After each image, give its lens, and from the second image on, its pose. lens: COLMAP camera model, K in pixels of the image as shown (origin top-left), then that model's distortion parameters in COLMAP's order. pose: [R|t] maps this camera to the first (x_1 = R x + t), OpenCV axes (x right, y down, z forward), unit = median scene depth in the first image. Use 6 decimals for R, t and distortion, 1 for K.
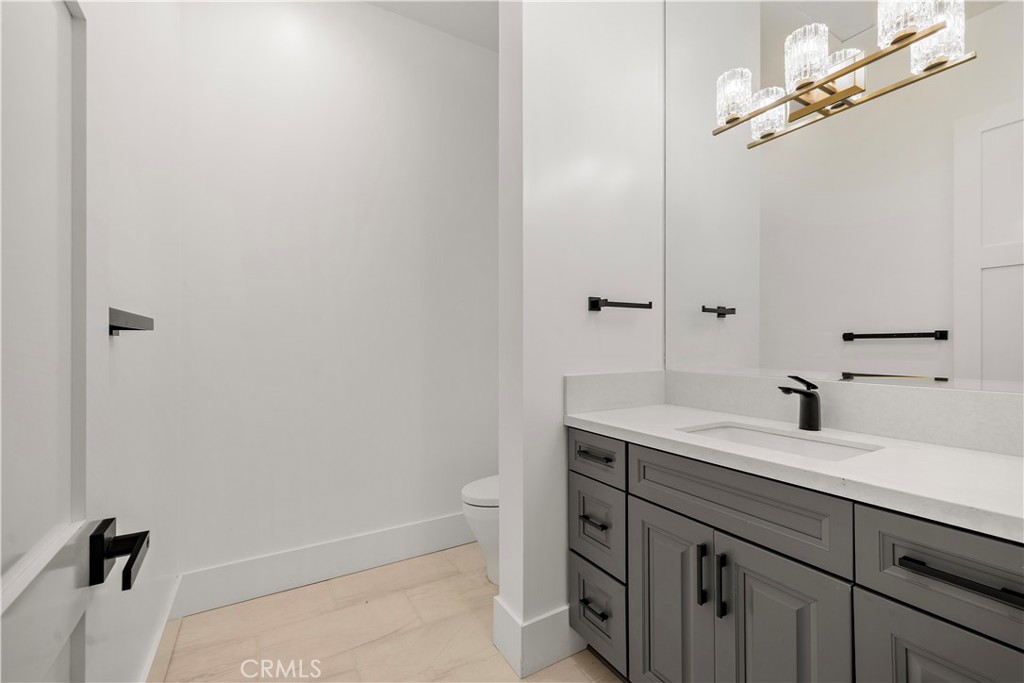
lens RADIAL K [[433.4, 0, 512.3], [0, 433.4, 344.5], [0, 0, 1]] dist [0.000185, 0.000006]
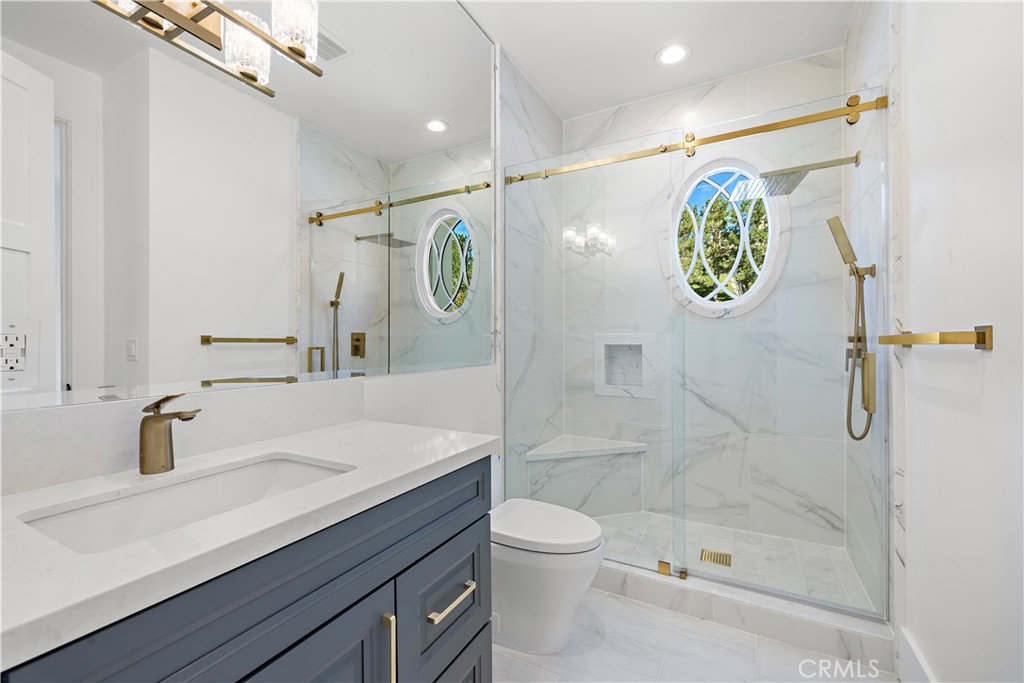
lens RADIAL K [[433.4, 0, 512.3], [0, 433.4, 344.5], [0, 0, 1]] dist [0.000185, 0.000006]
pose [[-0.524568, 0.007054, 0.851340, -0.257995], [0.004286, 0.999975, -0.005644, -0.002269], [-0.851358, 0.000689, -0.524585, 0.945598]]
